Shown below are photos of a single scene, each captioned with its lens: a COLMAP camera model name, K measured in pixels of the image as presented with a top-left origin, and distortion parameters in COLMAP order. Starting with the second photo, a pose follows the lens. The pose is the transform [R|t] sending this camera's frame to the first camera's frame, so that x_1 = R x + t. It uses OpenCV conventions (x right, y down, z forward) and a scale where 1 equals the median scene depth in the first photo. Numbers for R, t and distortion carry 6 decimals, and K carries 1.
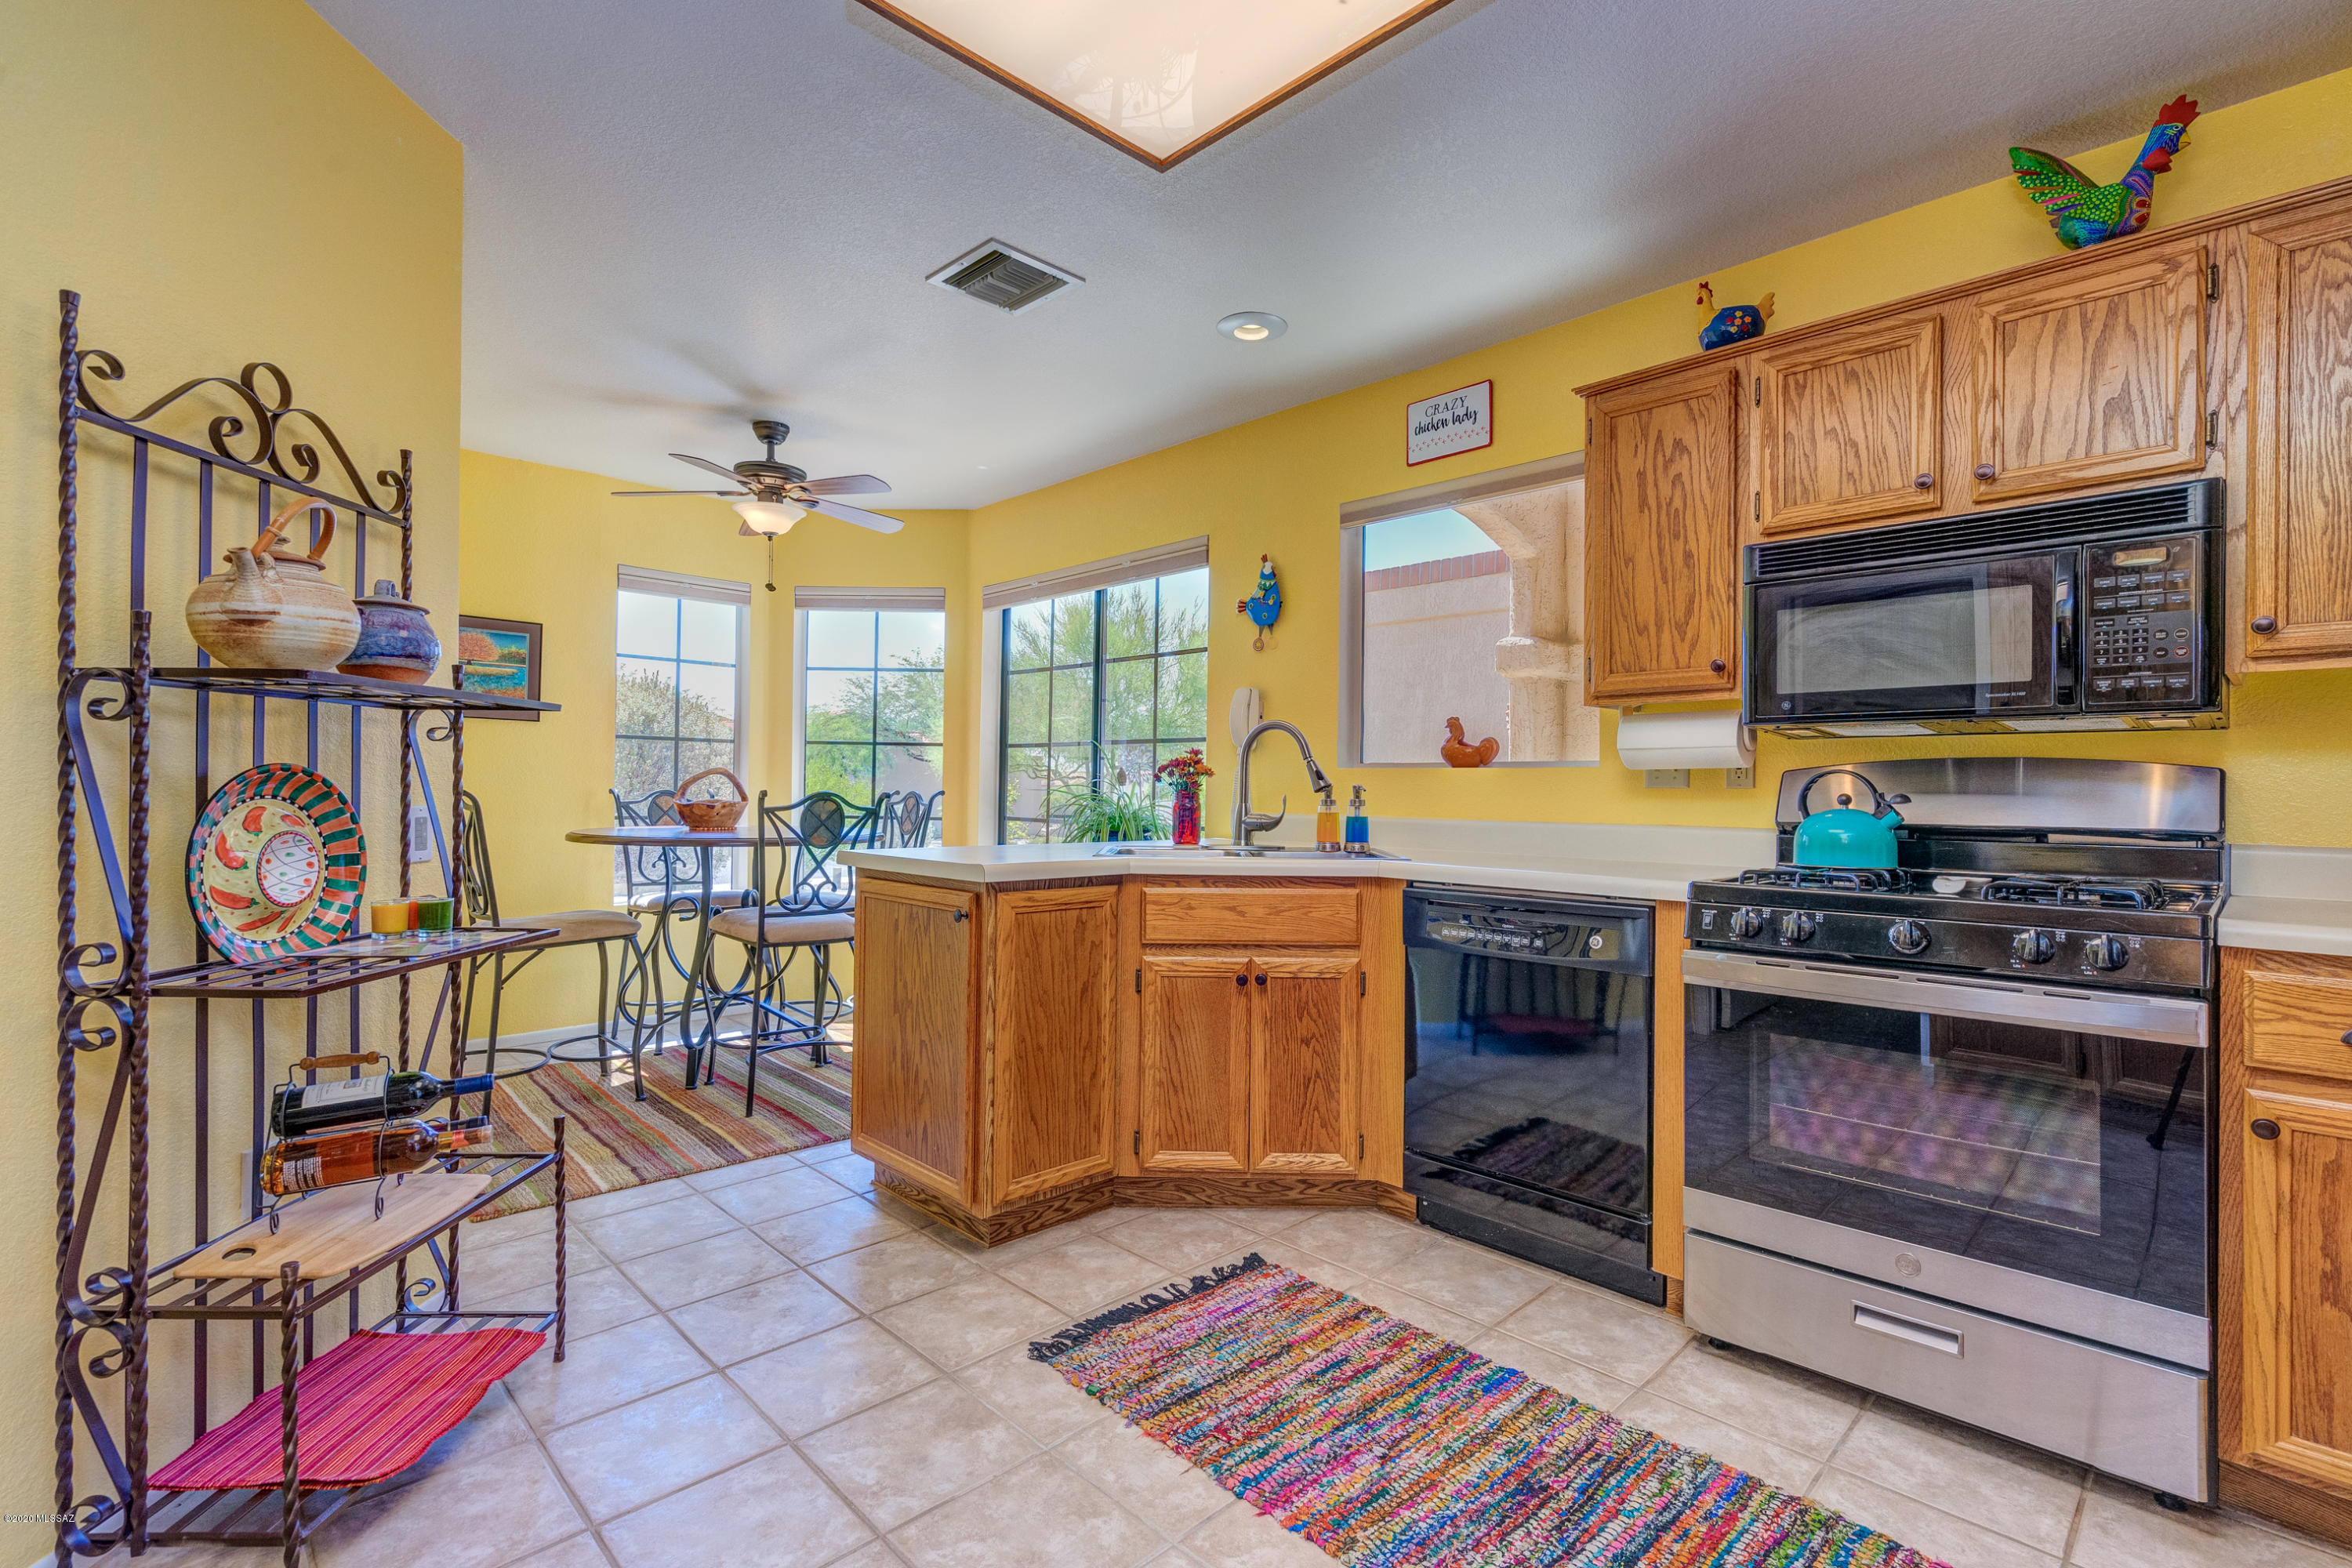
lens RADIAL K [[1049.3, 0, 1165.8], [0, 1049.3, 788.7], [0, 0, 1]] dist [-0.005632, 0.000512]
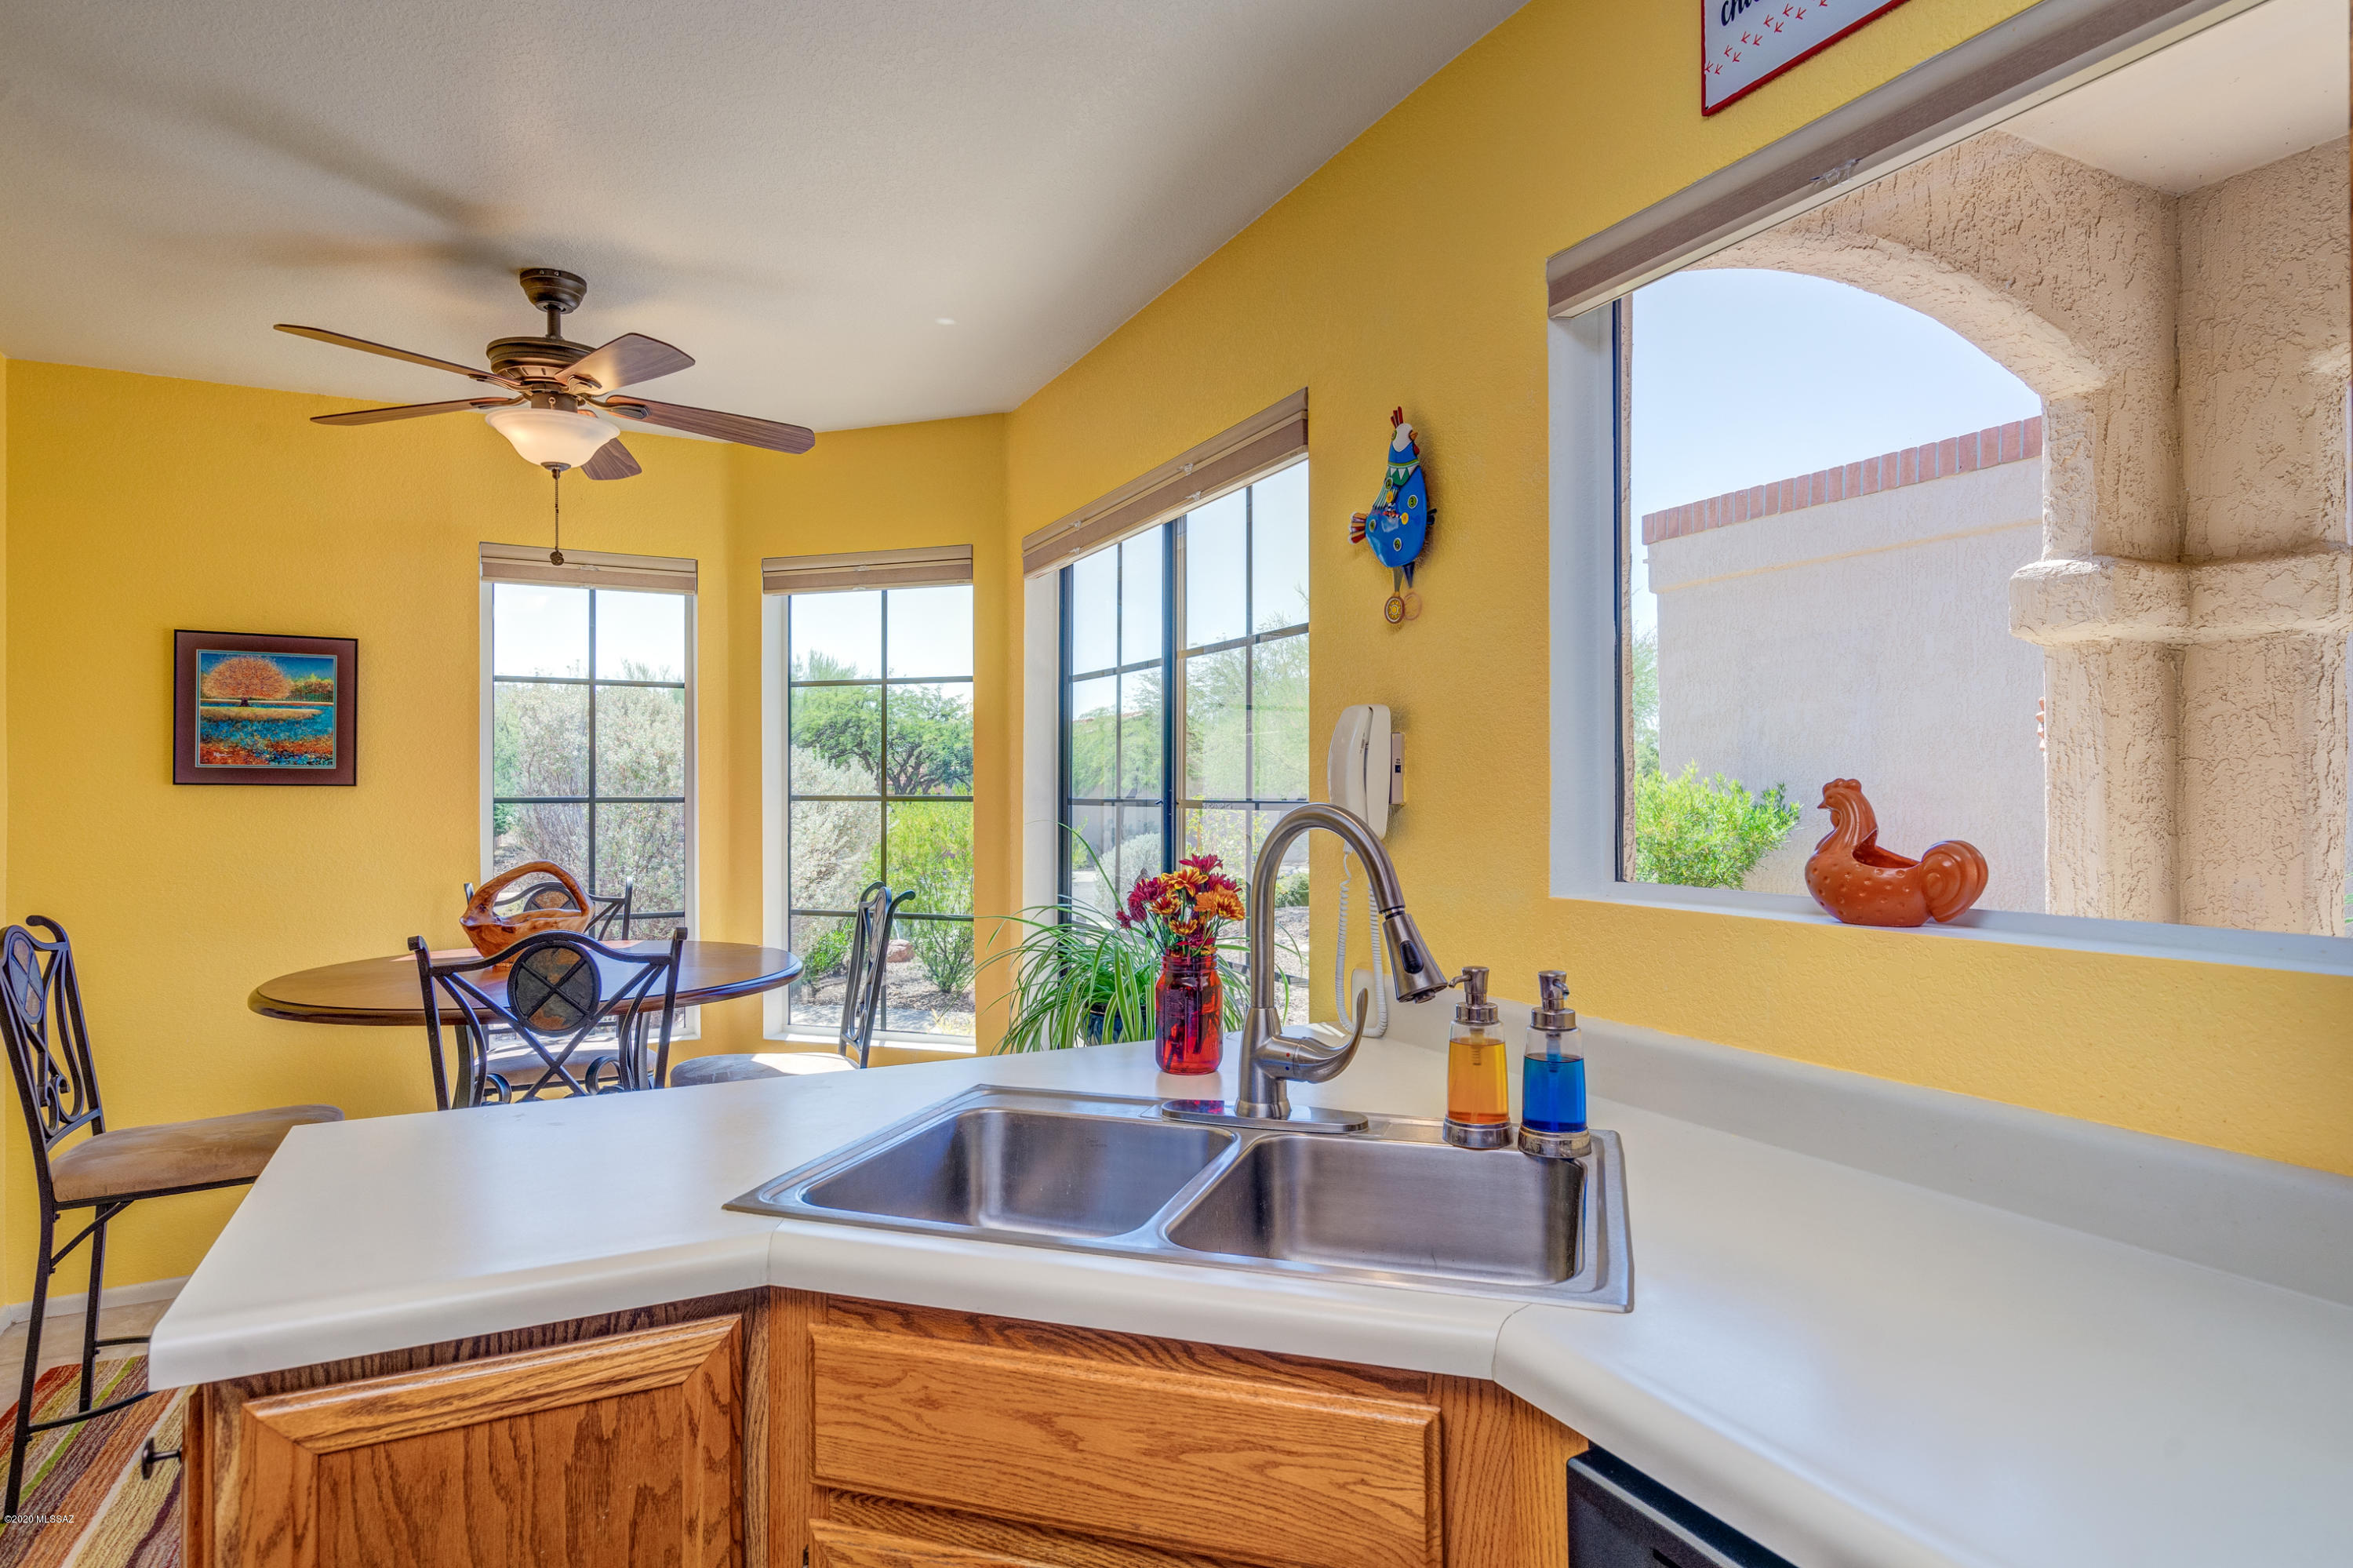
lens RADIAL K [[1254.6, 0, 1178.0], [0, 1254.6, 799.7], [0, 0, 1]] dist [0.009978, -0.001987]
pose [[0.956656, -0.014559, -0.290856, 0.150980], [0.015647, 0.999877, 0.001416, -0.054746], [0.290800, -0.005906, 0.956766, 0.434345]]
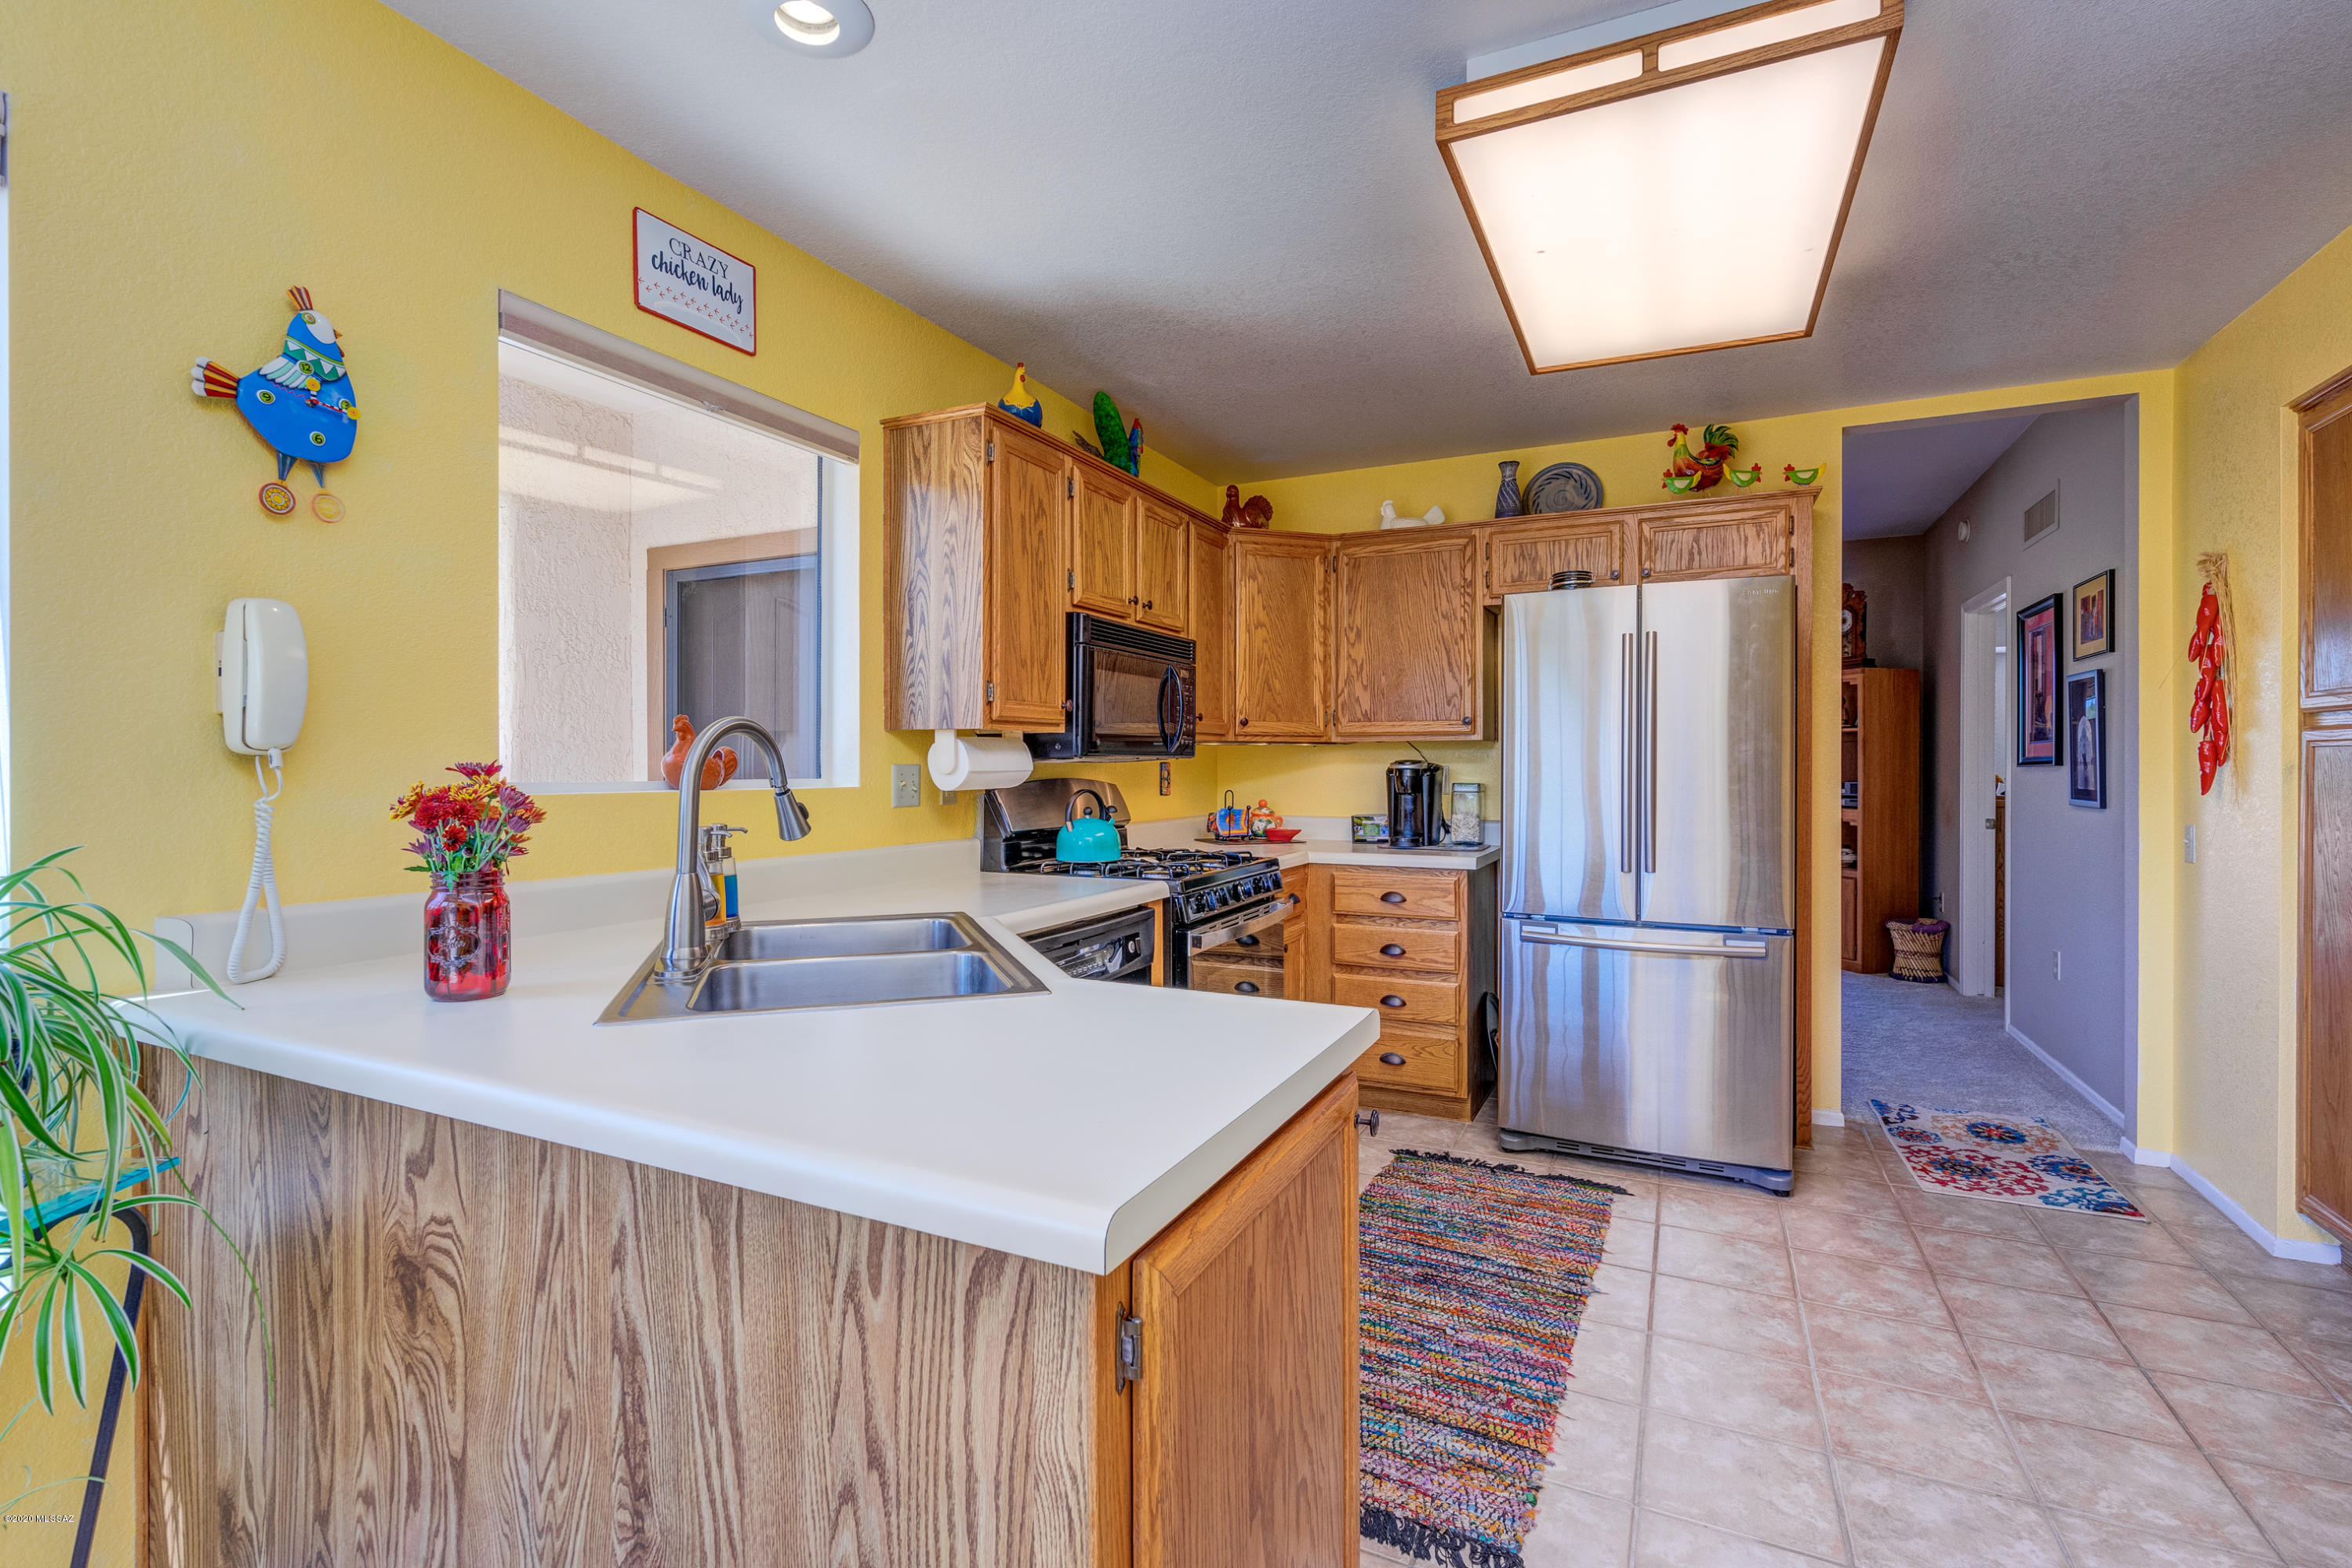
lens RADIAL K [[1049.3, 0, 1177.2], [0, 1049.3, 771.1], [0, 0, 1]] dist [-0.005632, 0.000512]
pose [[-0.330414, -0.020852, 0.943606, -0.396958], [-0.005715, 0.999782, 0.020092, -0.040136], [-0.943819, 0.001246, -0.330461, 0.770580]]
